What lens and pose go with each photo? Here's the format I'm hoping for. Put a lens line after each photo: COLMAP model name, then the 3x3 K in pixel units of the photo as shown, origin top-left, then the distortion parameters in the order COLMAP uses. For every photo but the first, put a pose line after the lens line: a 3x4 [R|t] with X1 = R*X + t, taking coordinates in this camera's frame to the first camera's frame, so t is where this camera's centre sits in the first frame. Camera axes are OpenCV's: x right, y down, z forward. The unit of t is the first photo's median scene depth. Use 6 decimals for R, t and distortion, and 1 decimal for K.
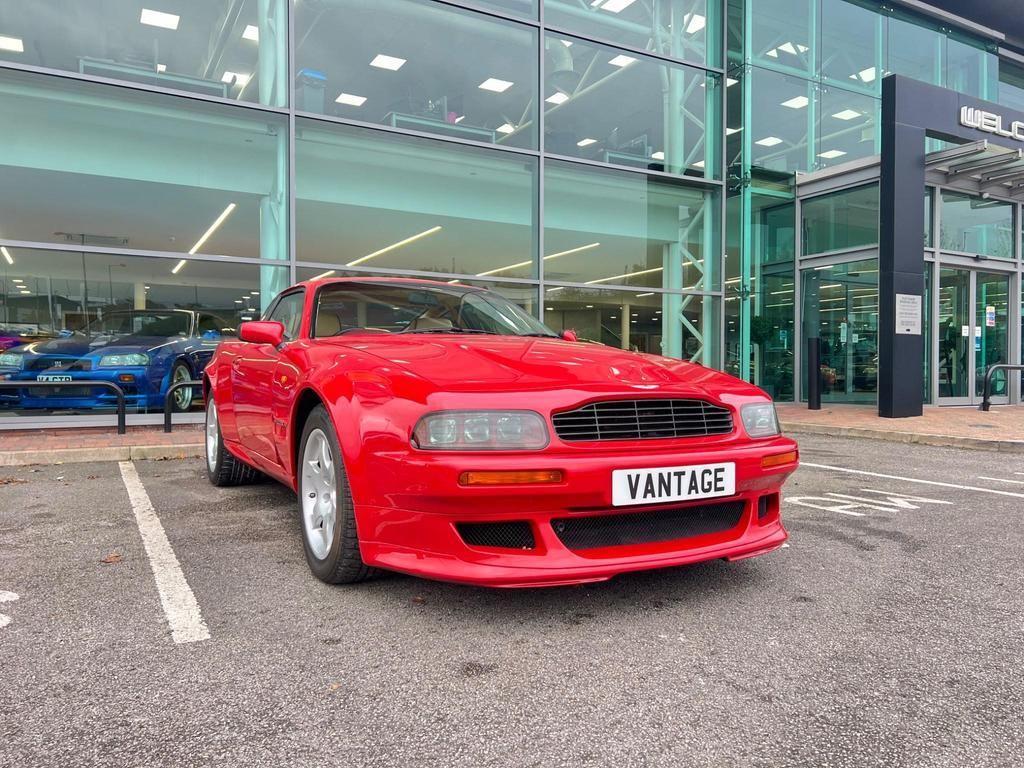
lens RADIAL K [[770.4, 0, 523.3], [0, 770.4, 383.9], [0, 0, 1]] dist [0.054218, -0.058269]
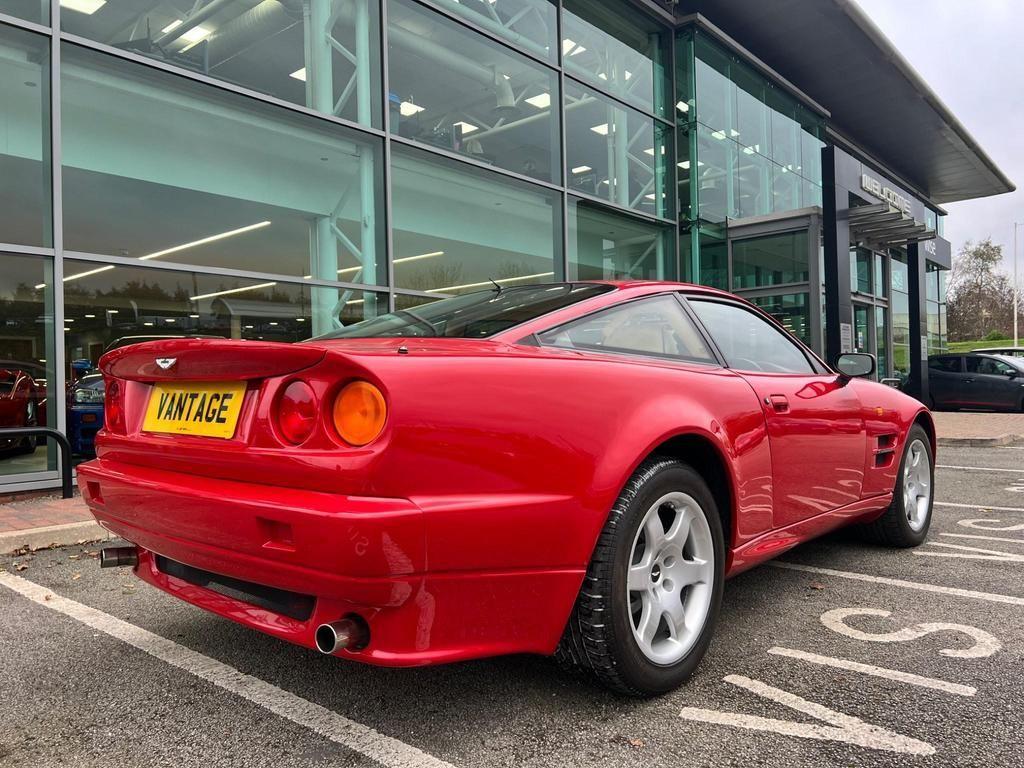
lens RADIAL K [[770.4, 0, 517.6], [0, 770.4, 378.6], [0, 0, 1]] dist [0.054218, -0.058269]
pose [[0.937213, -0.018598, 0.348262, -0.626432], [0.028605, 0.999312, -0.023614, -0.020531], [-0.347583, 0.032093, 0.937100, 0.048613]]
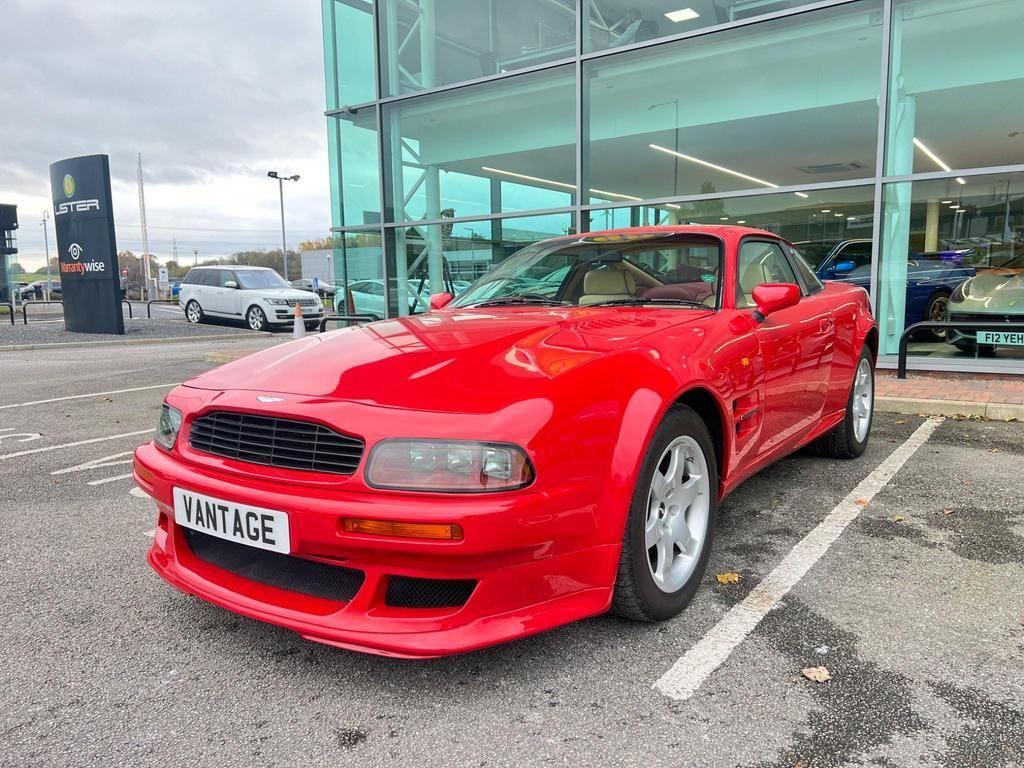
lens RADIAL K [[770.4, 0, 514.8], [0, 770.4, 393.2], [0, 0, 1]] dist [0.054218, -0.058269]
pose [[0.421810, 0.111022, -0.899861, 0.411548], [0.004239, 0.992223, 0.124404, -0.042664], [0.906674, -0.056289, 0.418059, 0.357345]]
